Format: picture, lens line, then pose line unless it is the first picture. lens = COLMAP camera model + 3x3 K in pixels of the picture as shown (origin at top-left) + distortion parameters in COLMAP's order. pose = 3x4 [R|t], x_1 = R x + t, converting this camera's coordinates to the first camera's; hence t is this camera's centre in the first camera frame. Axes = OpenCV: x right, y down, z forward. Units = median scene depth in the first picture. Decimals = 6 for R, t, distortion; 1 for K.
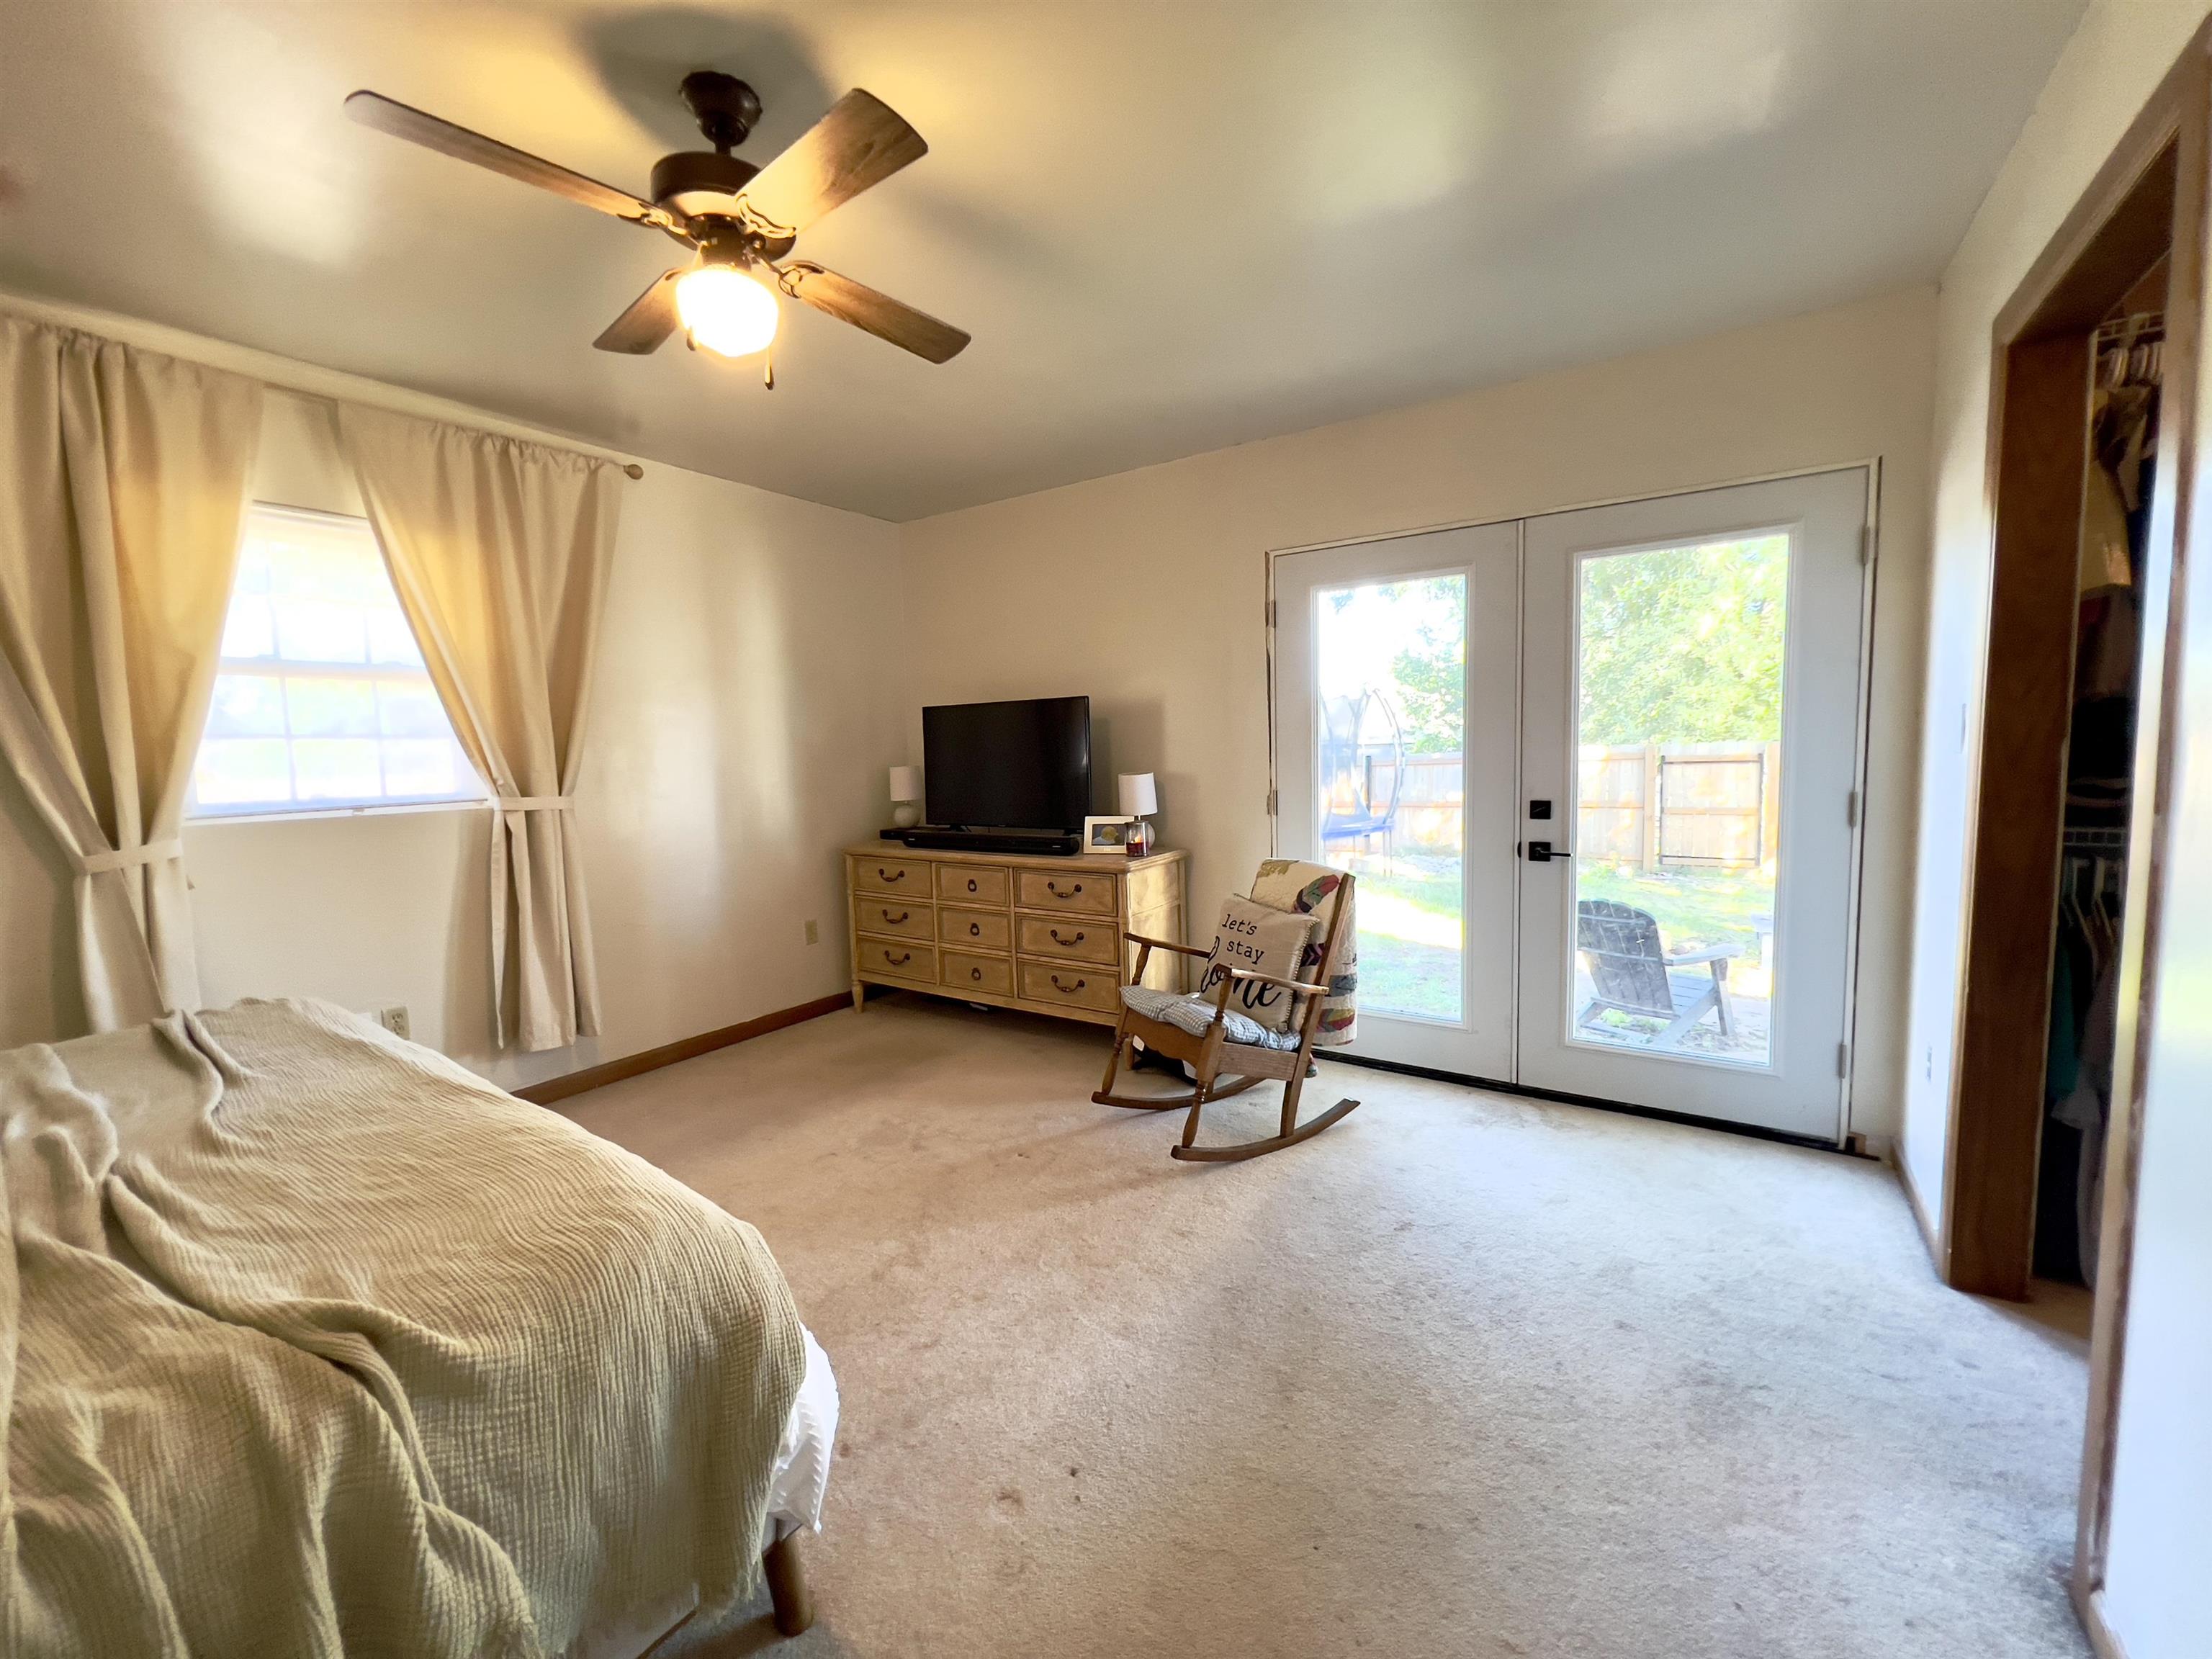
lens RADIAL K [[884.0, 0, 1097.7], [0, 884.0, 821.0], [0, 0, 1]] dist [-0.000814, 0.000196]
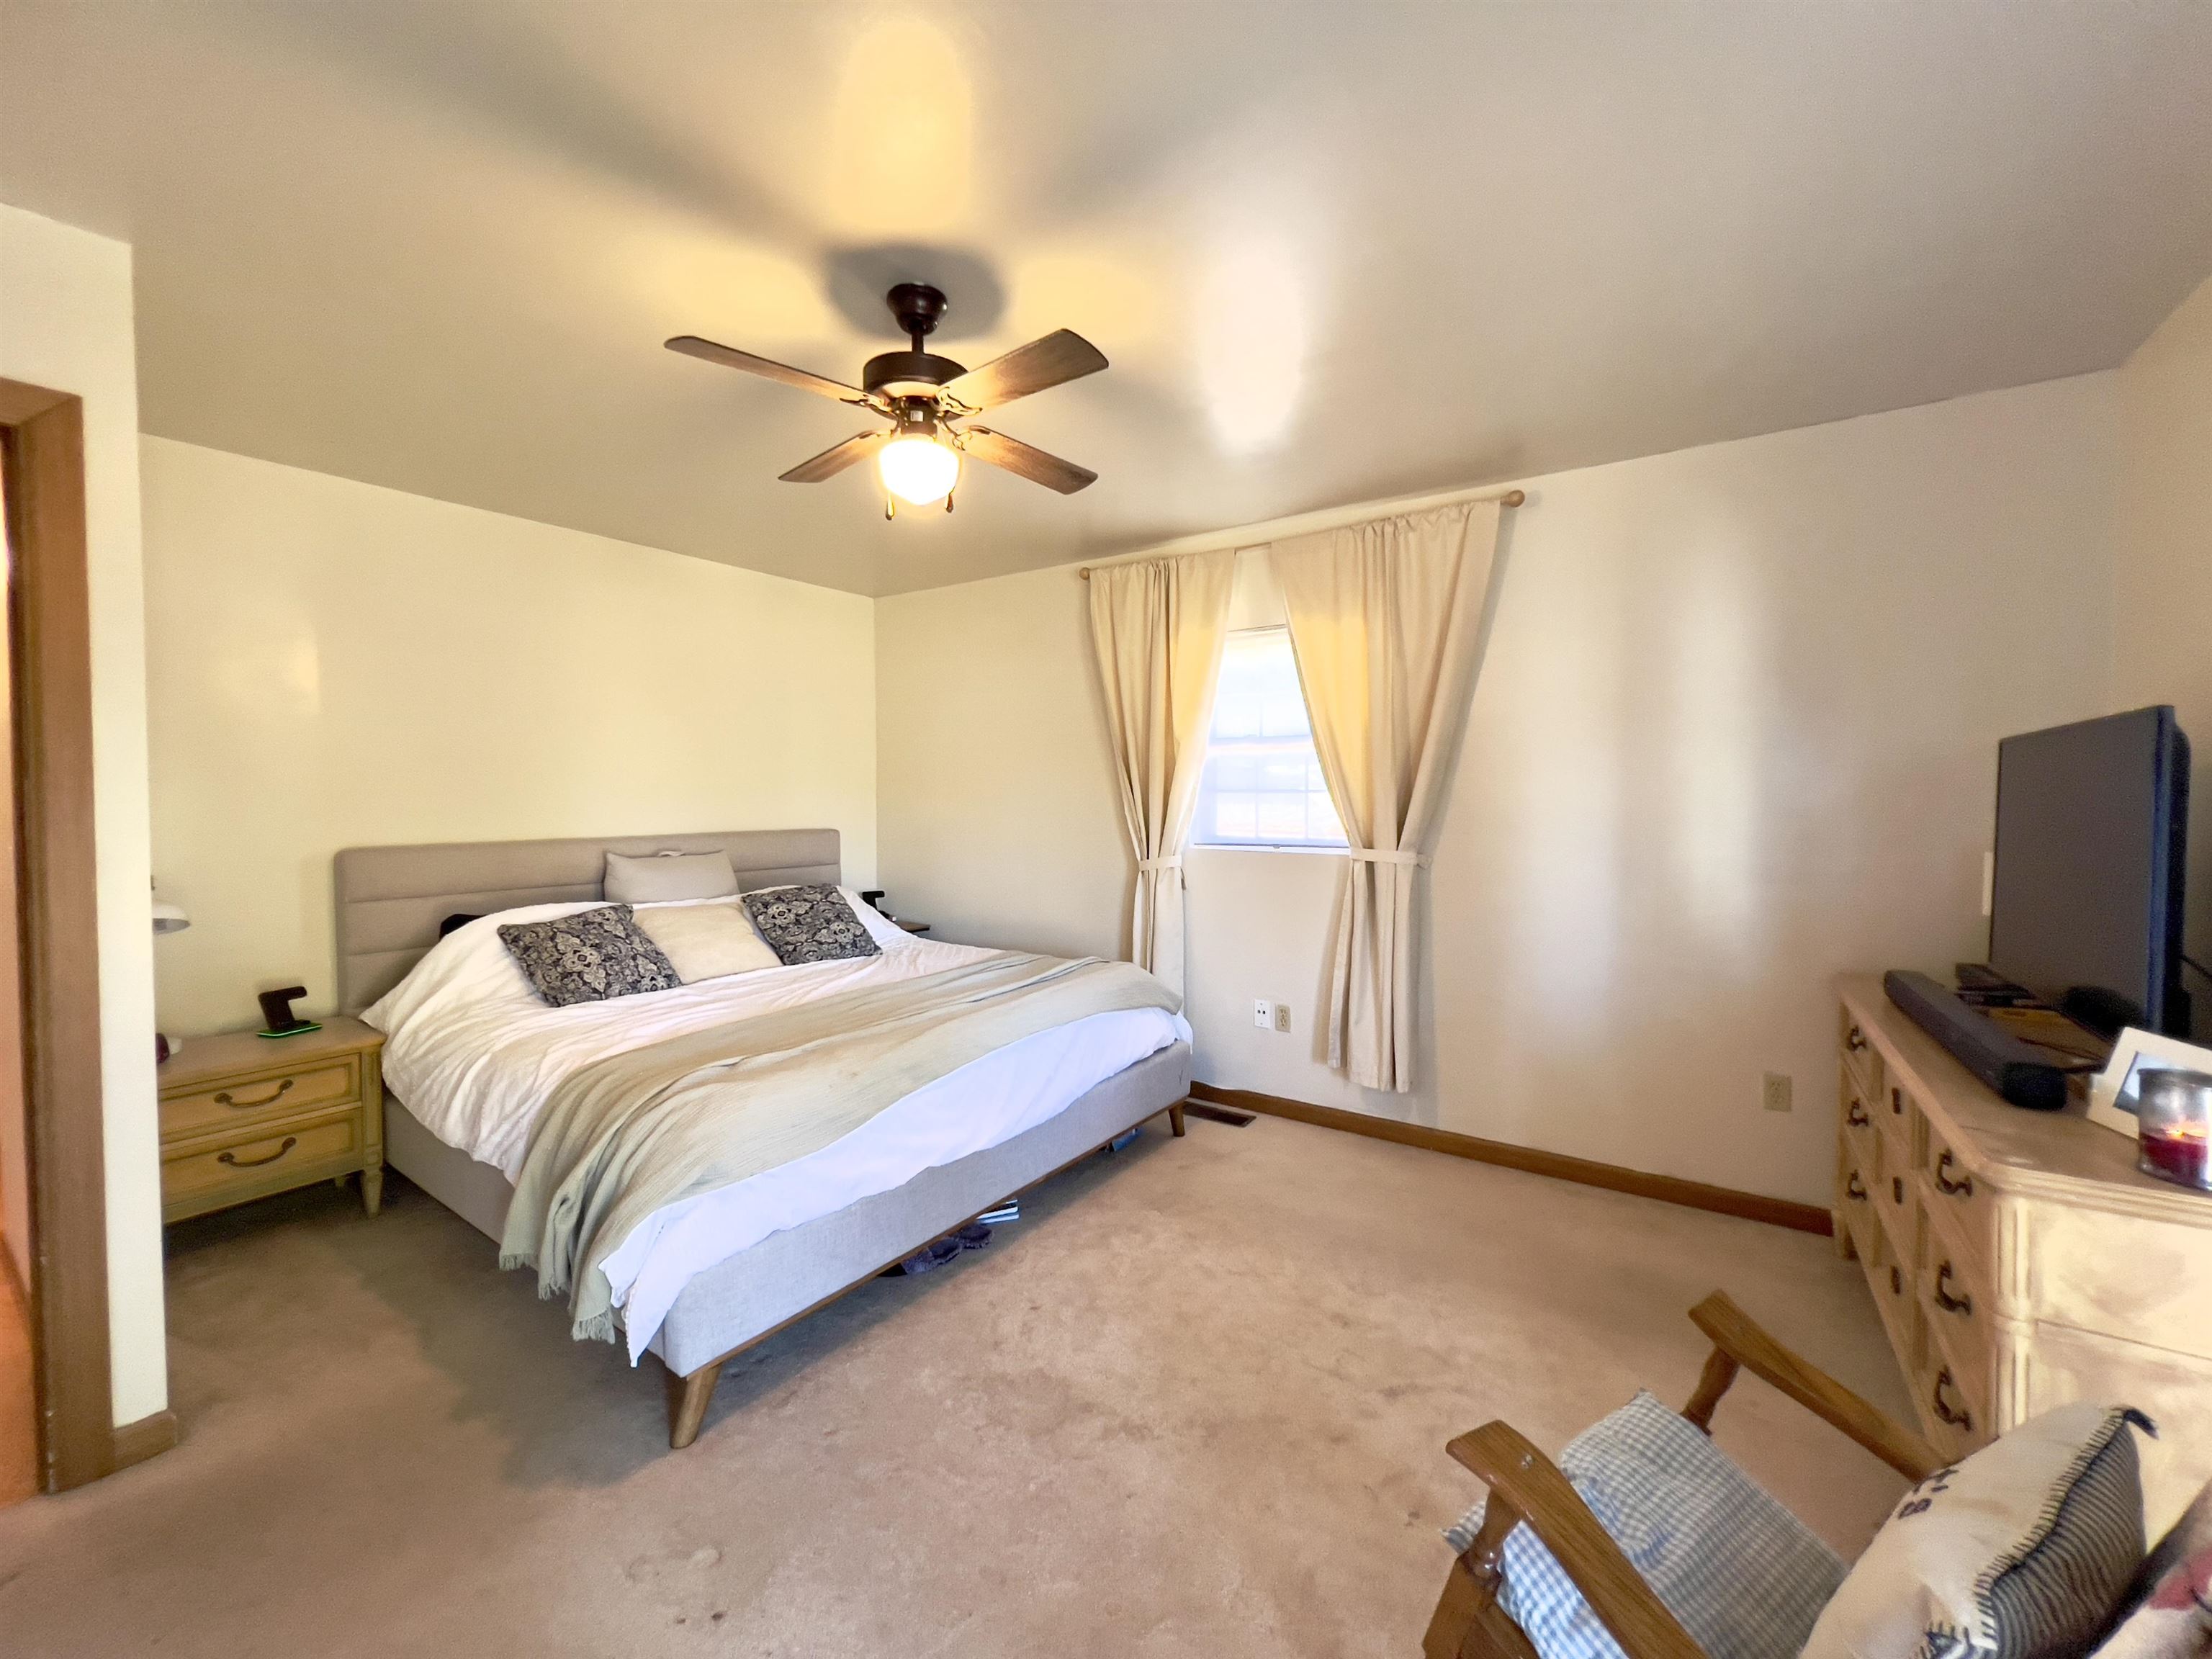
lens RADIAL K [[884.0, 0, 1099.3], [0, 884.0, 820.5], [0, 0, 1]] dist [-0.000814, 0.000196]
pose [[0.012735, 0.057214, -0.998281, 0.431713], [-0.083973, 0.994896, 0.055949, -0.095479], [0.996387, 0.083116, 0.017474, 0.661055]]
